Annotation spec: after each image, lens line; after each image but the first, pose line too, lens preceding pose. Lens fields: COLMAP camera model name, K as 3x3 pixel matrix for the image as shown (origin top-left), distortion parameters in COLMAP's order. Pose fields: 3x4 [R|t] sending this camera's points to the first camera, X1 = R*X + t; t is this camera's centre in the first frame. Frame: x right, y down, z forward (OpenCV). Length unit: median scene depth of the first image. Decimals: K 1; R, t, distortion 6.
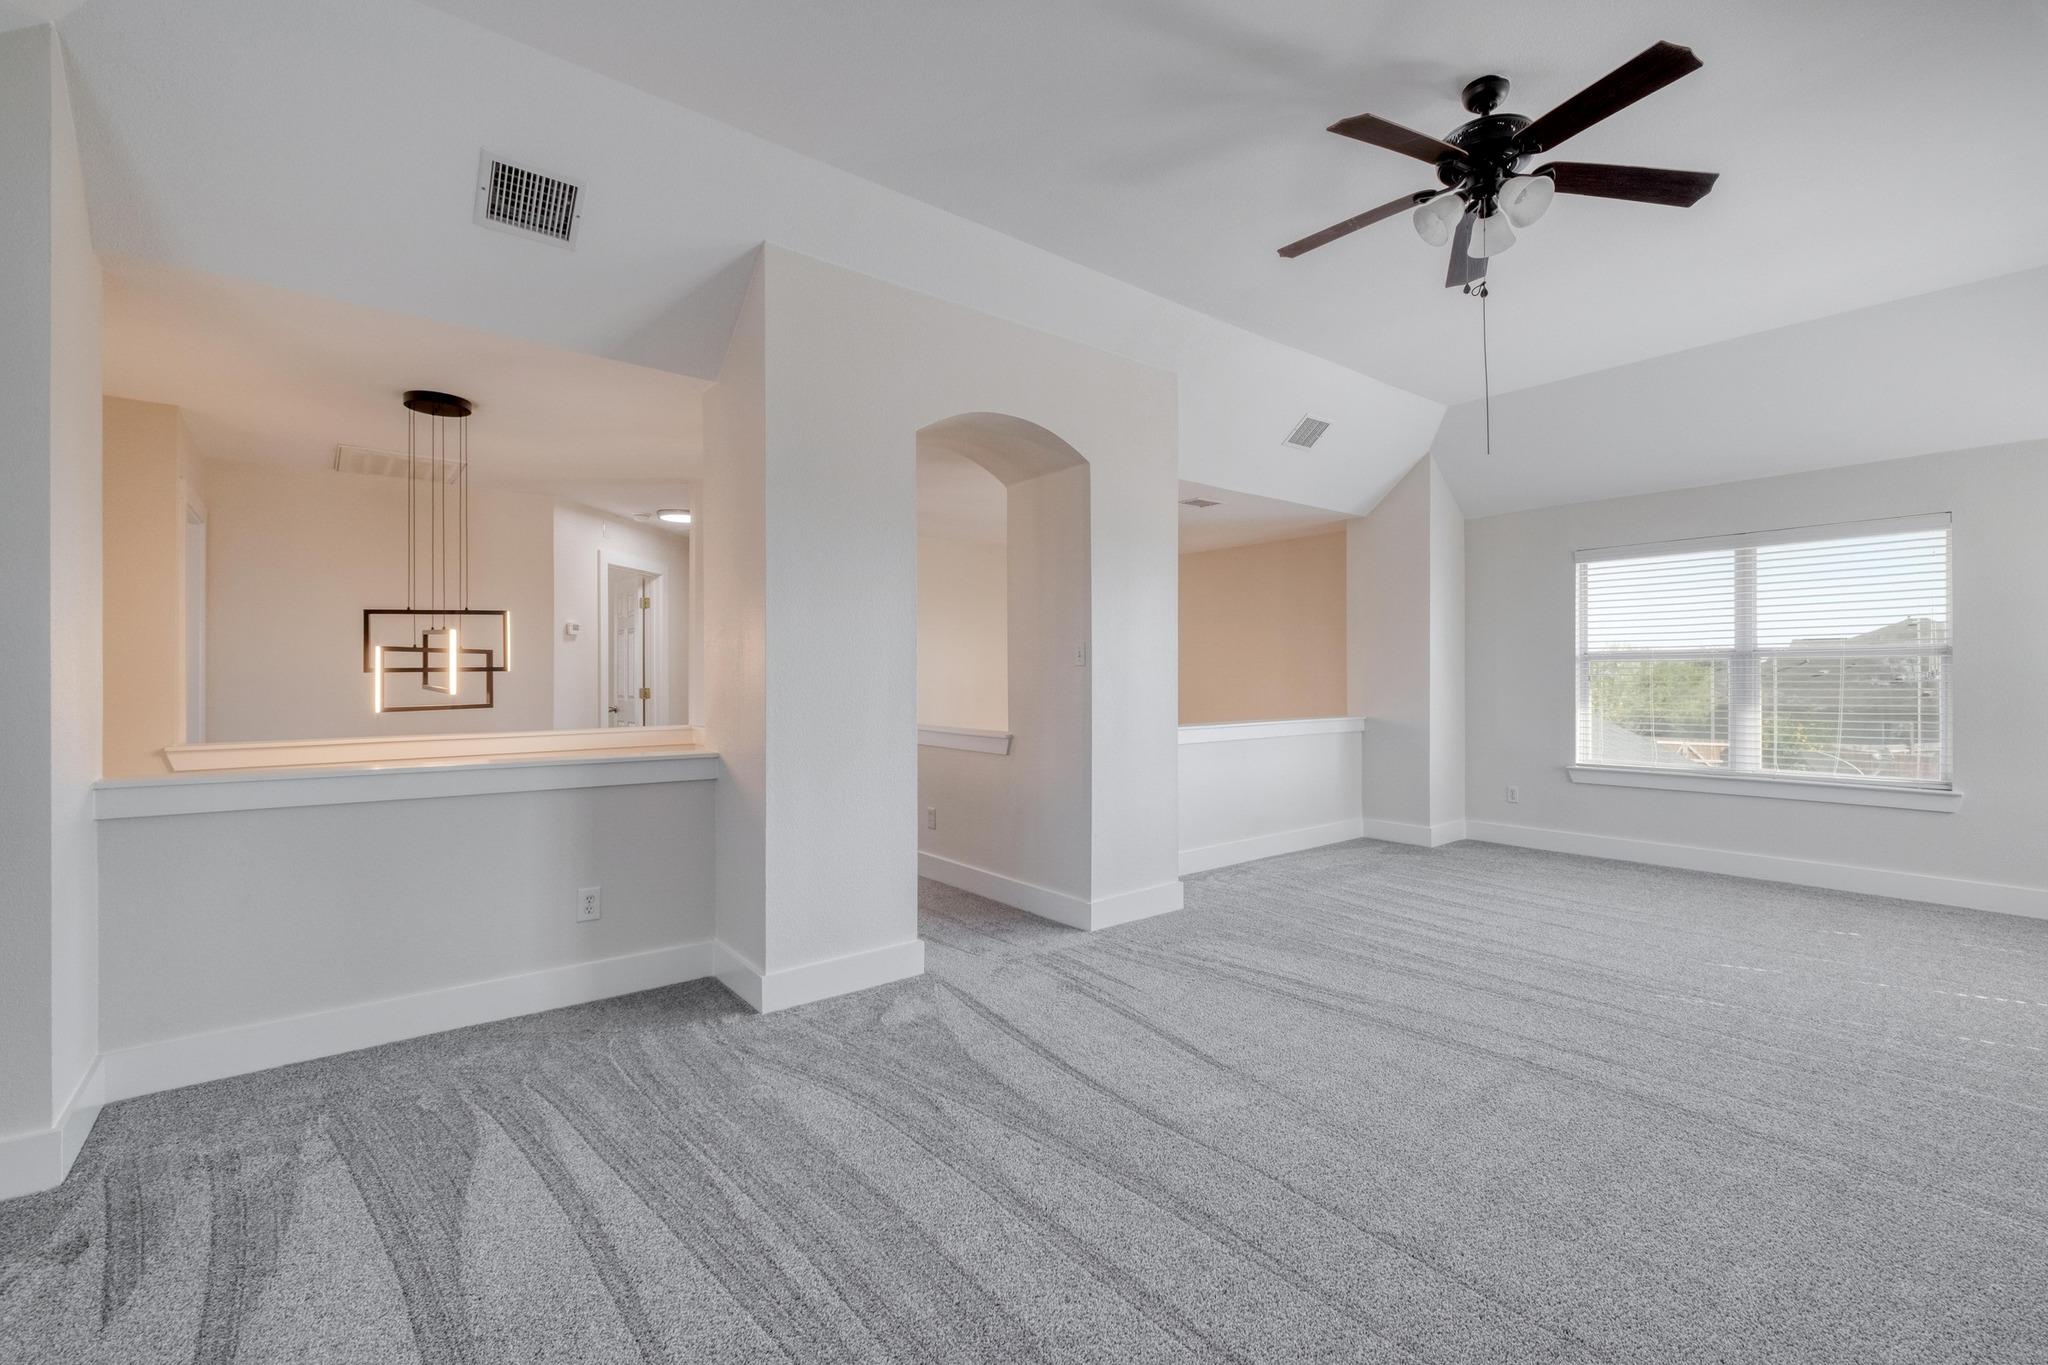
lens RADIAL K [[889.4, 0, 1023.4], [0, 889.4, 679.8], [0, 0, 1]] dist [0.004868, -0.003072]
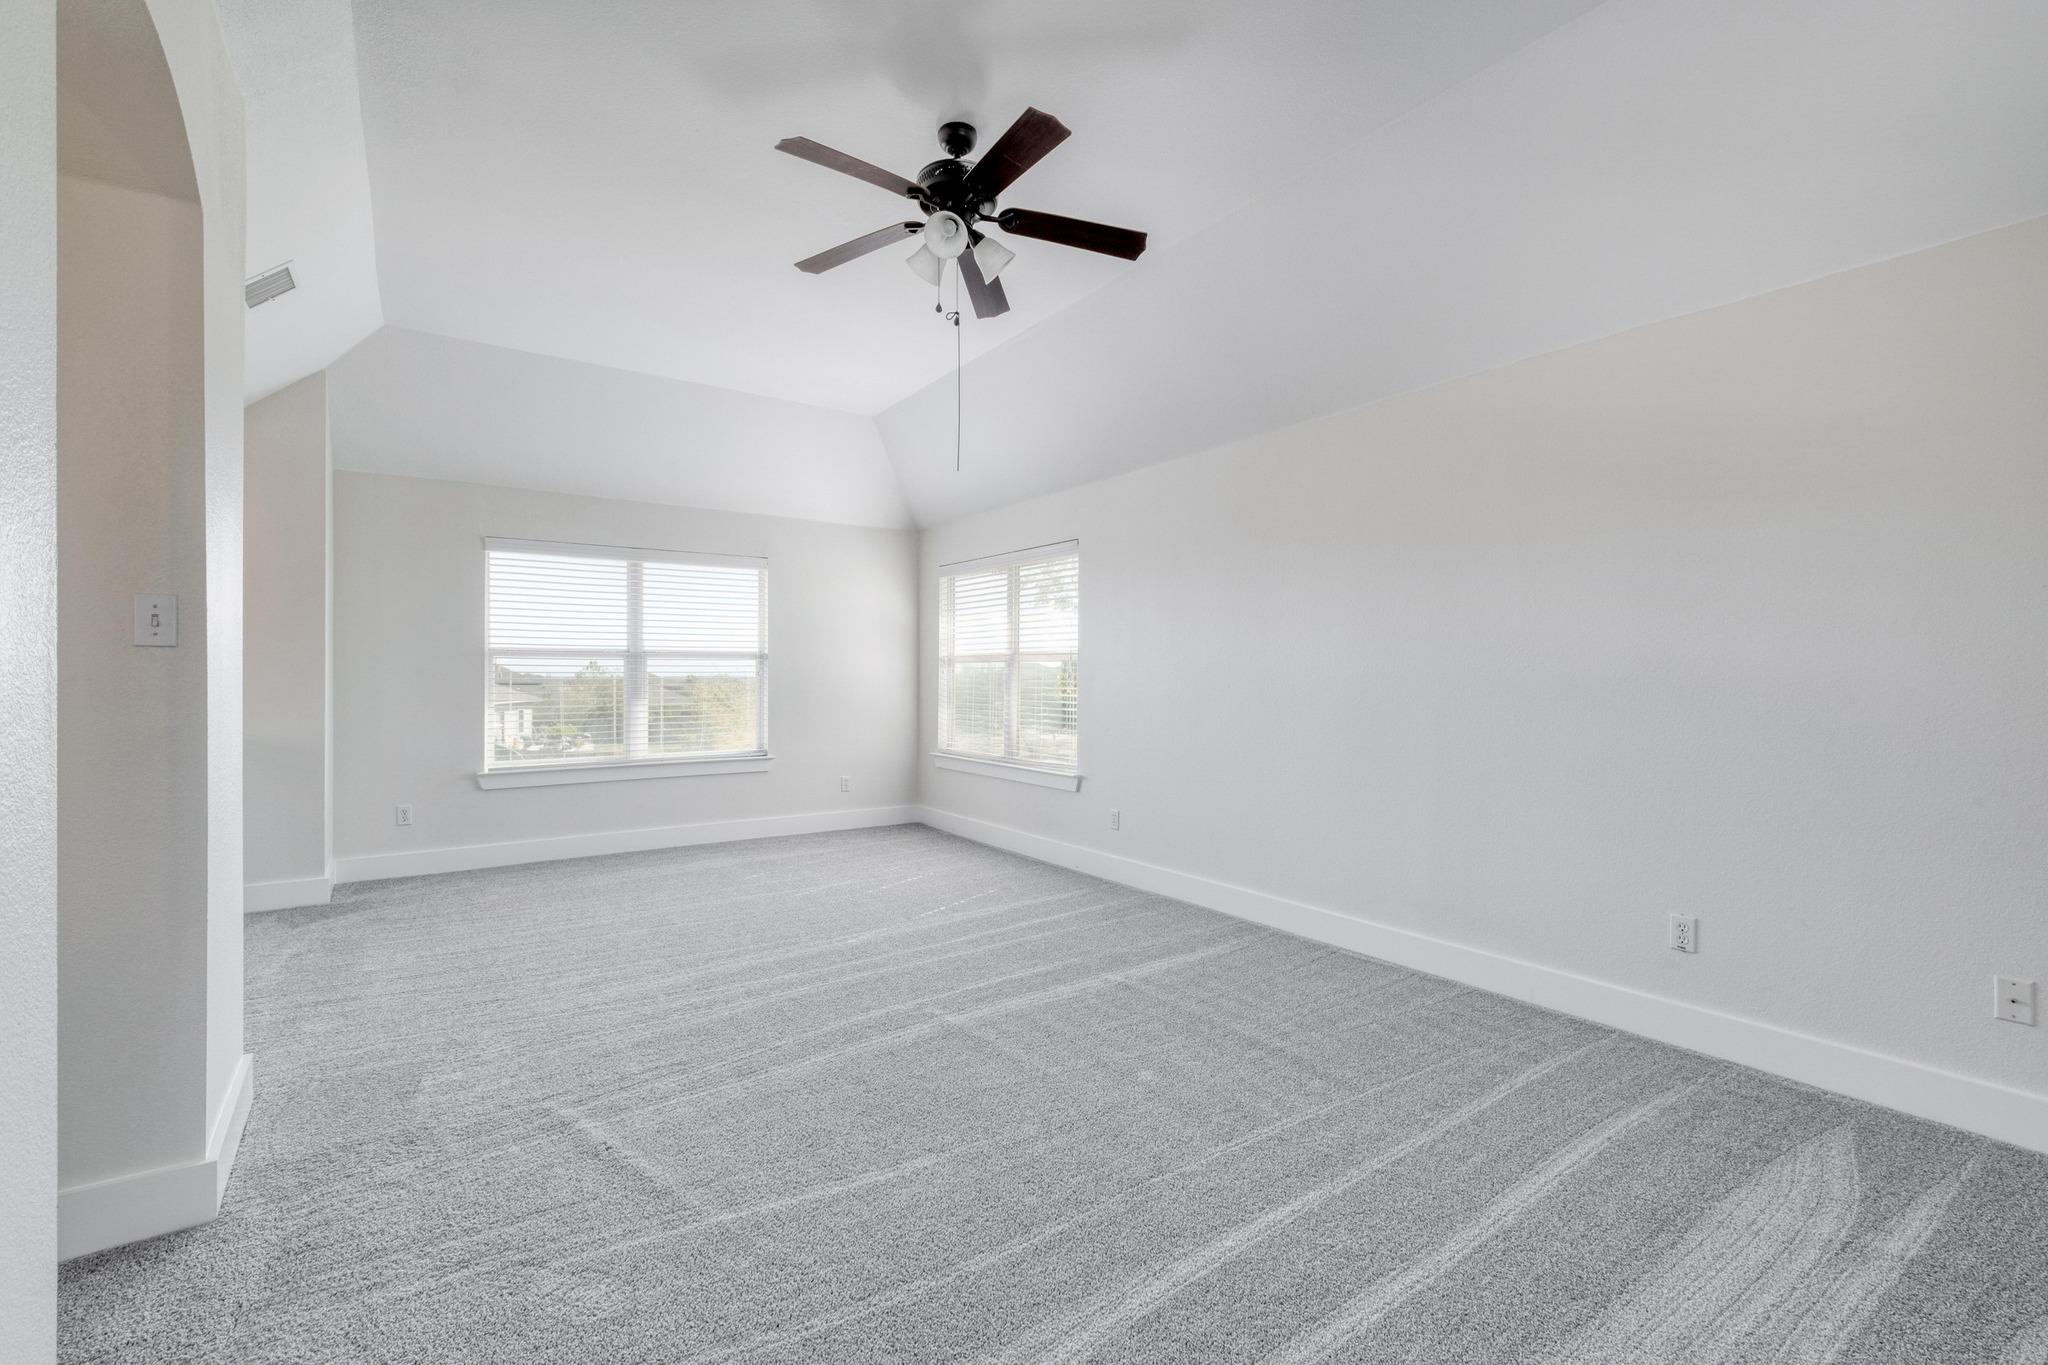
lens RADIAL K [[889.4, 0, 1016.8], [0, 889.4, 674.3], [0, 0, 1]] dist [0.004868, -0.003072]
pose [[0.065851, 0.001002, 0.997829, -0.289264], [0.000863, 0.999999, -0.001061, -0.002175], [-0.997829, 0.000931, 0.065850, 0.442882]]
